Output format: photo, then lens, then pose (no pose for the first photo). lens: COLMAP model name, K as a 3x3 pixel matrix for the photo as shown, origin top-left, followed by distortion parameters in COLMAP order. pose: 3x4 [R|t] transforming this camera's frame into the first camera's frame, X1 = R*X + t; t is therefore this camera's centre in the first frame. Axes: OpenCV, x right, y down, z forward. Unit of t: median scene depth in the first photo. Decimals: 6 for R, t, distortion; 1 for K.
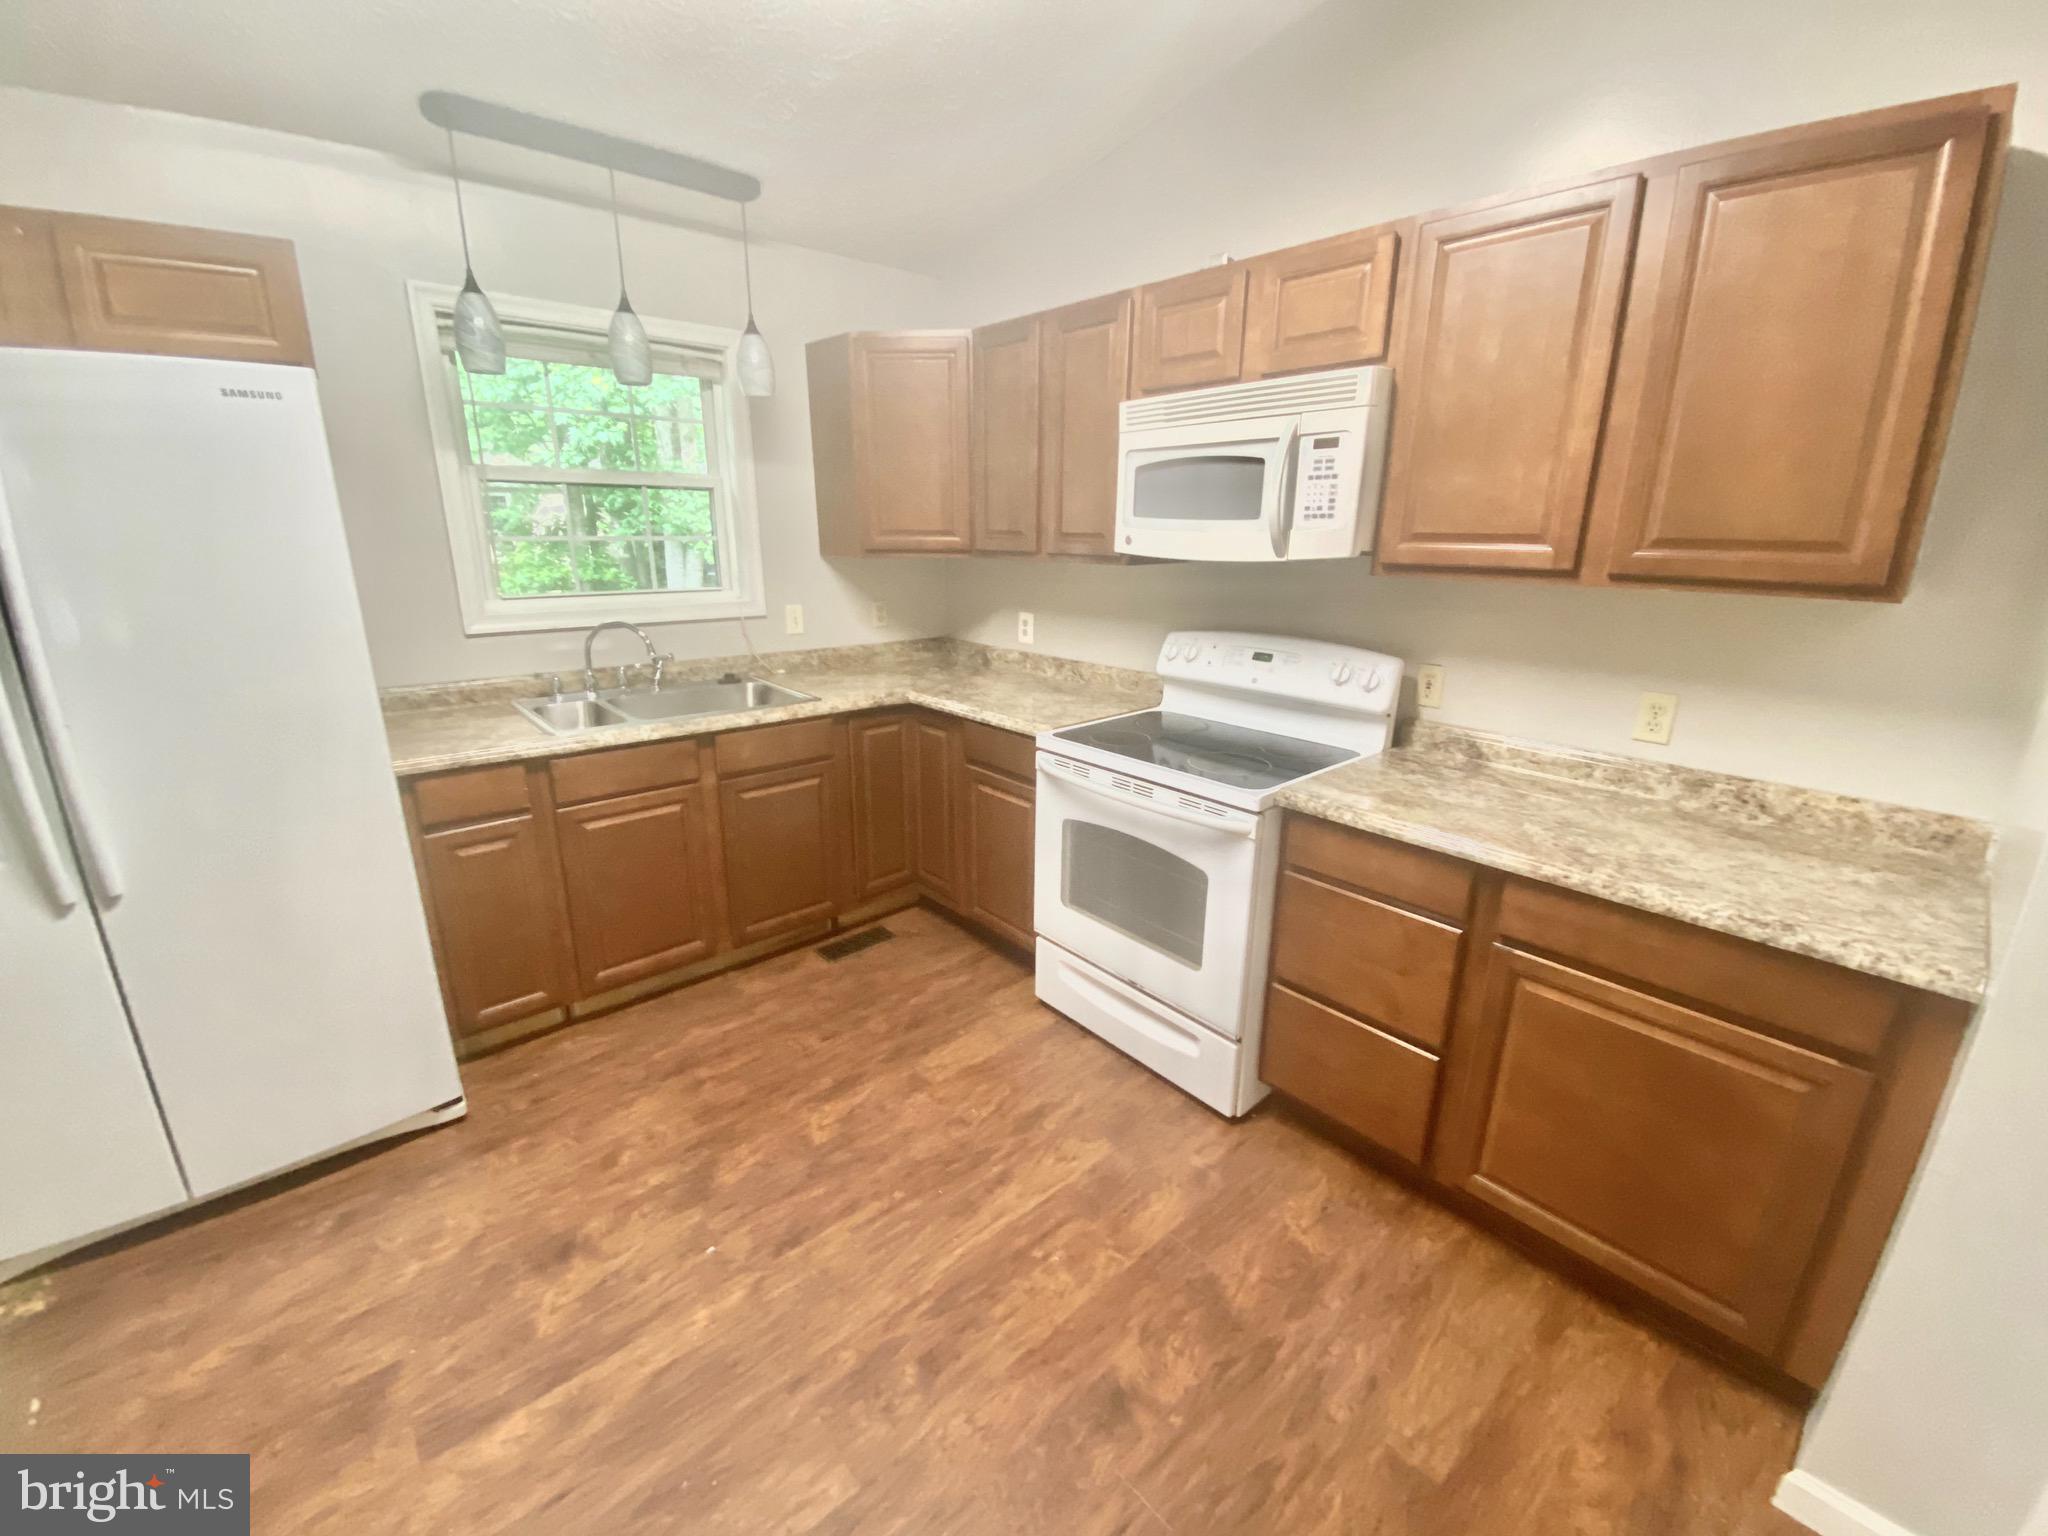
lens RADIAL K [[848.7, 0, 1032.2], [0, 848.7, 755.2], [0, 0, 1]] dist [0.009080, -0.013851]
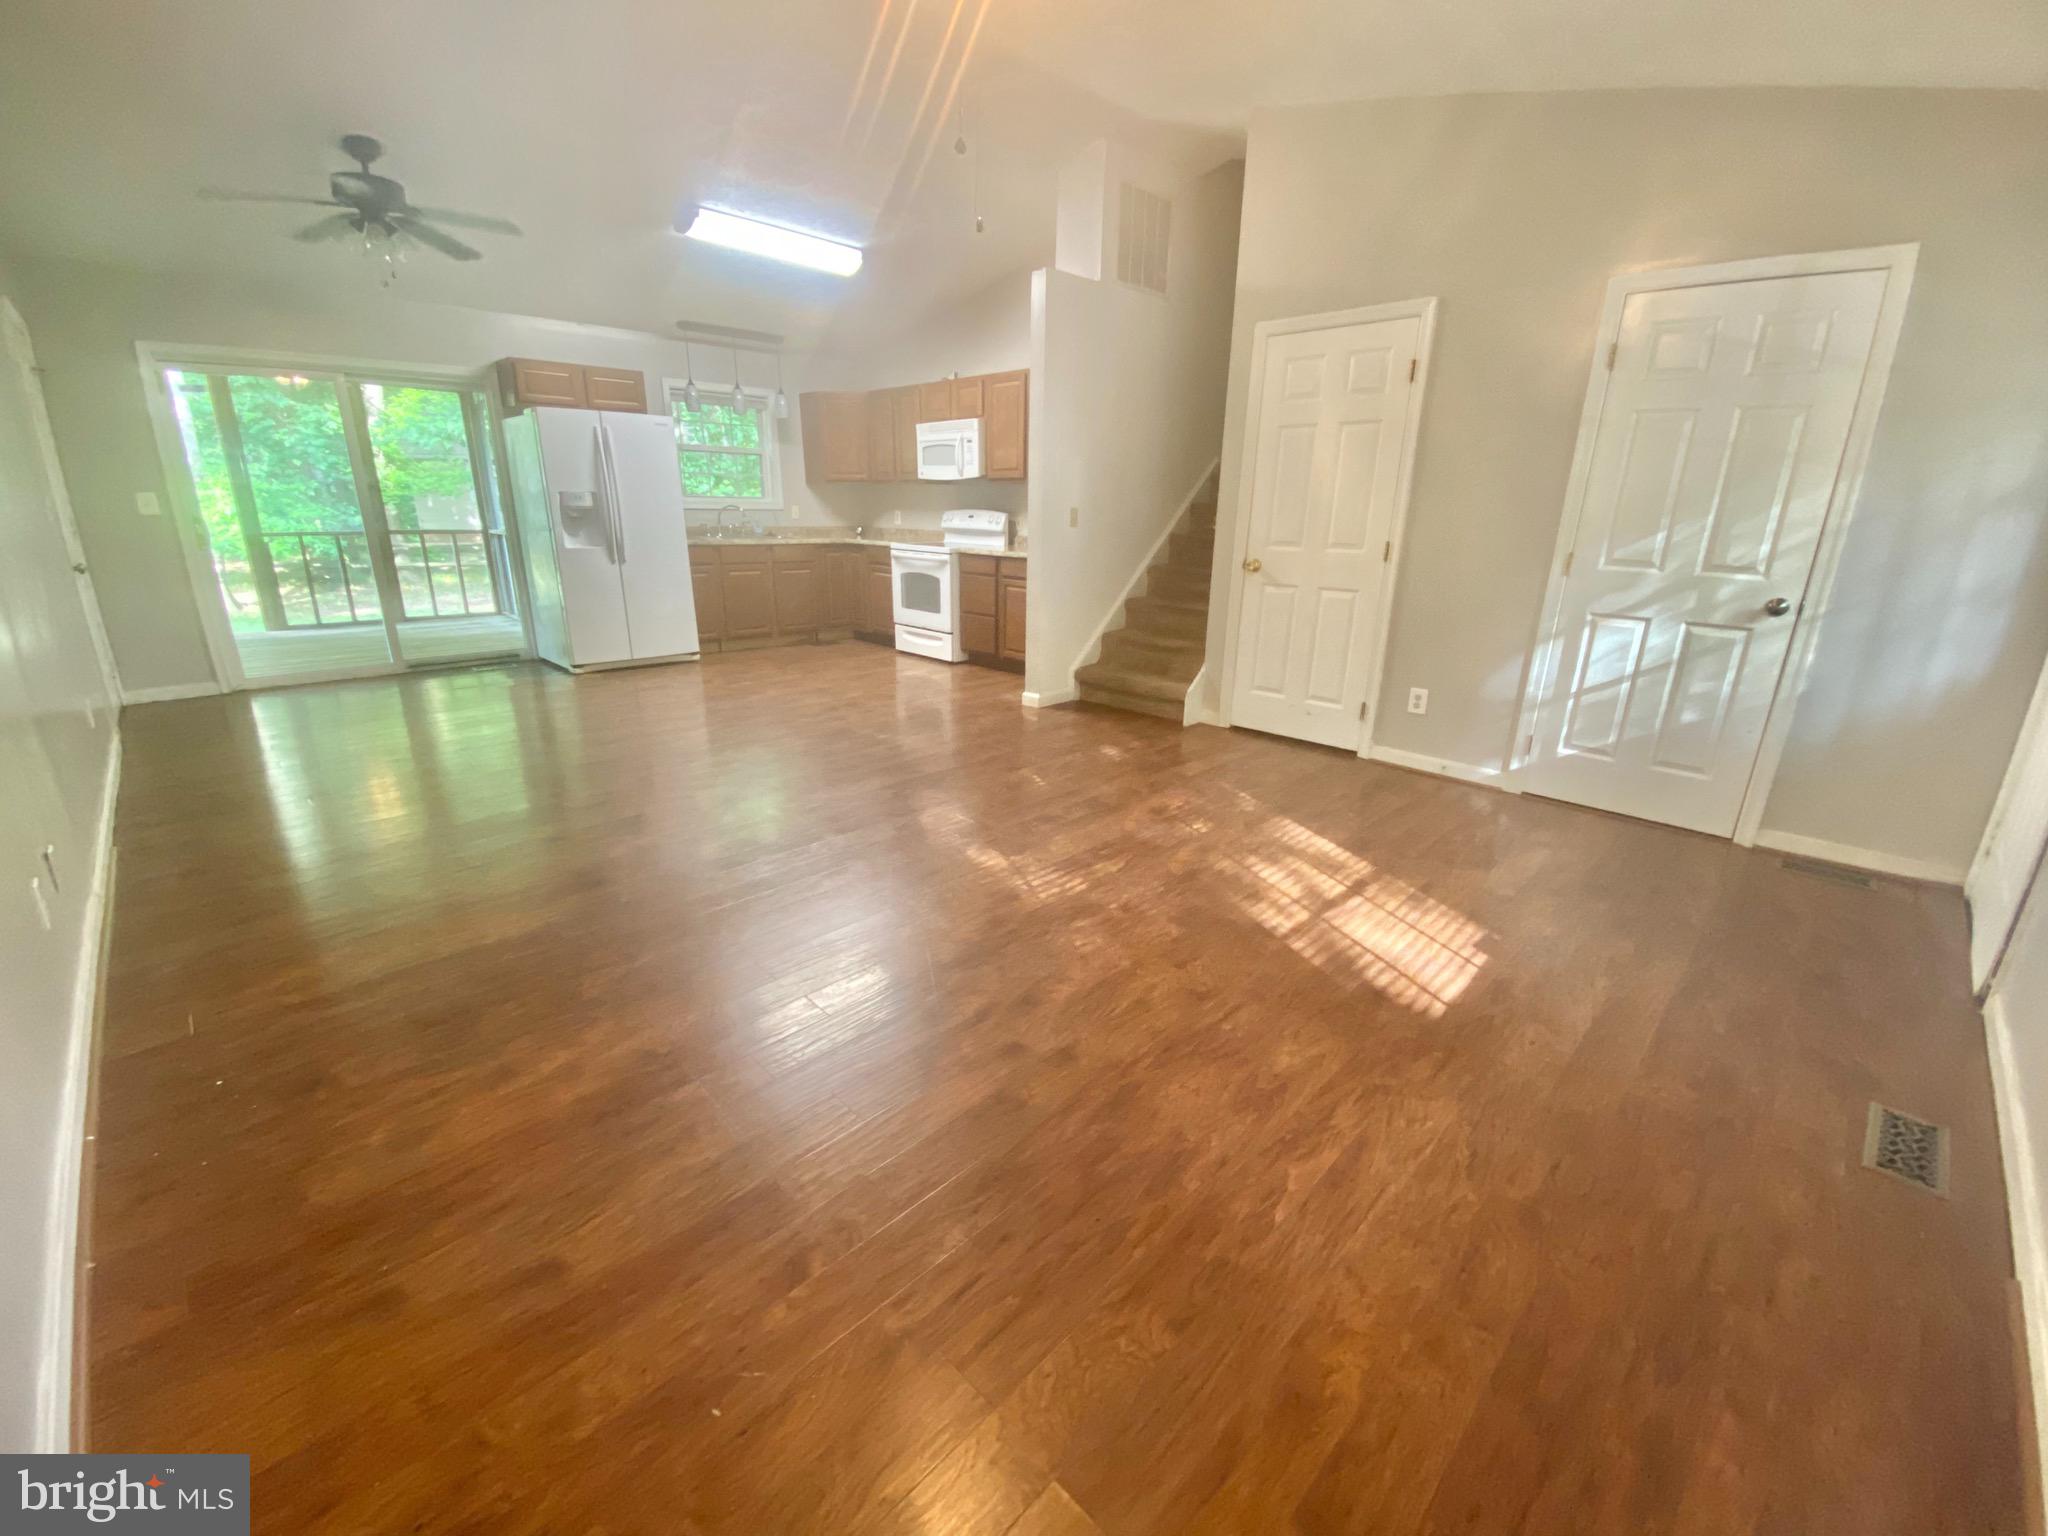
lens RADIAL K [[848.7, 0, 1026.0], [0, 848.7, 758.3], [0, 0, 1]] dist [0.009080, -0.013851]
pose [[0.998727, -0.007909, 0.049815, 0.298871], [0.006466, 0.999556, 0.029075, 0.589060], [-0.050023, -0.028716, 0.998335, -1.790298]]
